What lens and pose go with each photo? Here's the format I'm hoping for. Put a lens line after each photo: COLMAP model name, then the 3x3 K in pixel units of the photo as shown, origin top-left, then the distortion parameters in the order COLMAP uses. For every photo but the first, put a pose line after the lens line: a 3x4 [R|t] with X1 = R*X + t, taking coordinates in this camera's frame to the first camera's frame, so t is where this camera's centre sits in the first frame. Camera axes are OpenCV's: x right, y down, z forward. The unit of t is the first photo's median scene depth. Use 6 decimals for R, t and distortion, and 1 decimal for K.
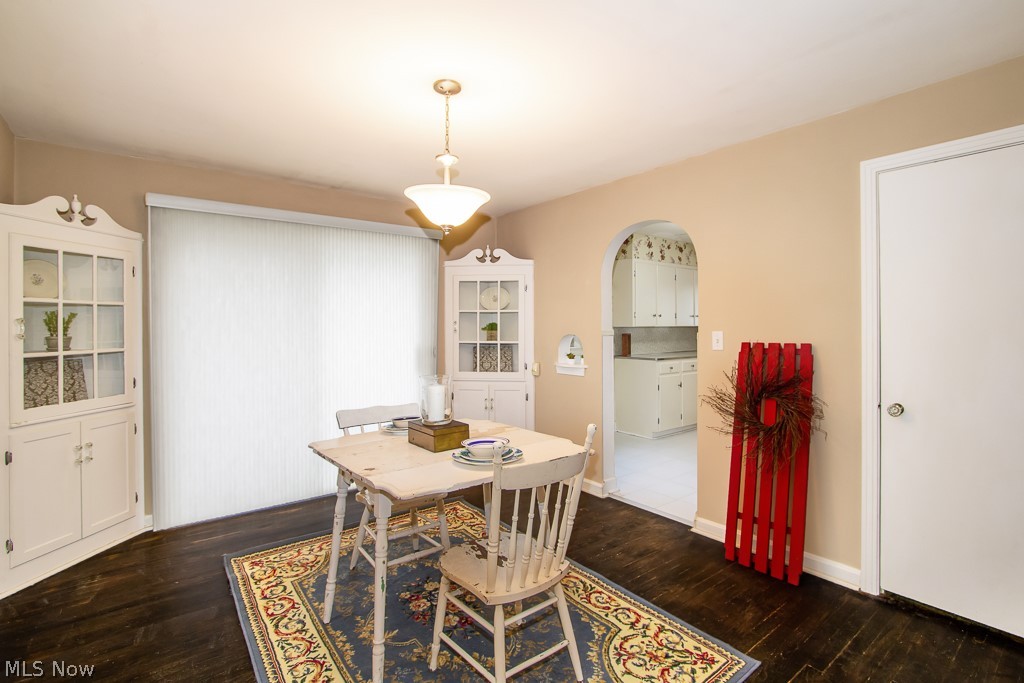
lens RADIAL K [[476.5, 0, 525.2], [0, 476.5, 323.7], [0, 0, 1]] dist [-0.018652, 0.000285]
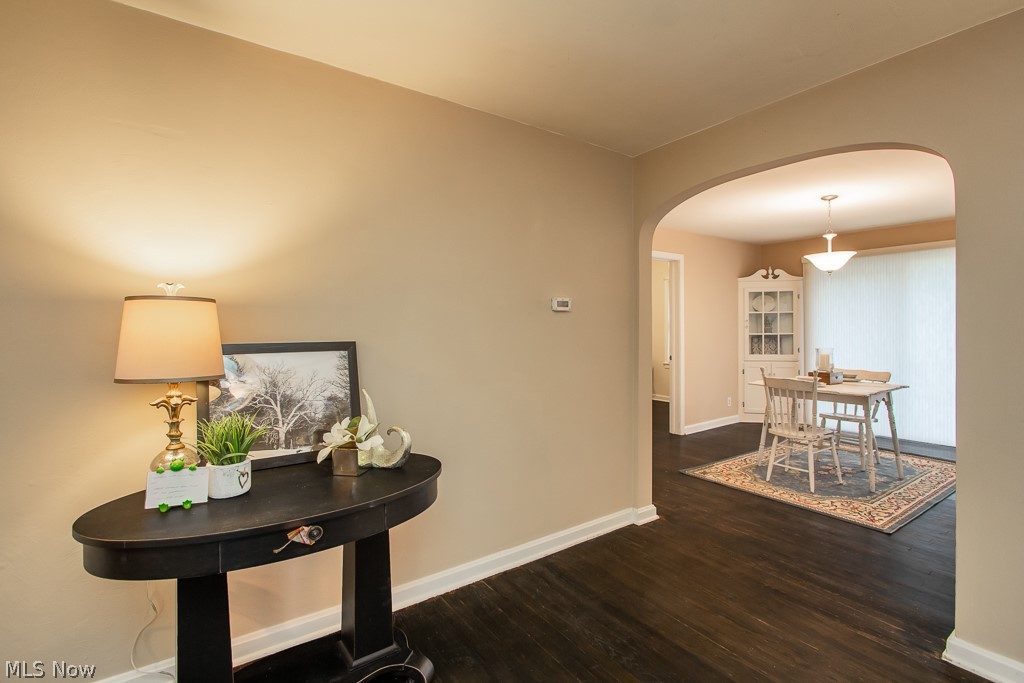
lens RADIAL K [[476.5, 0, 525.2], [0, 476.5, 323.7], [0, 0, 1]] dist [-0.018652, 0.000285]
pose [[-0.049509, 0.002399, -0.998771, 1.659933], [0.007725, 0.999968, 0.002019, -0.005773], [0.998744, -0.007615, -0.049525, -0.122903]]
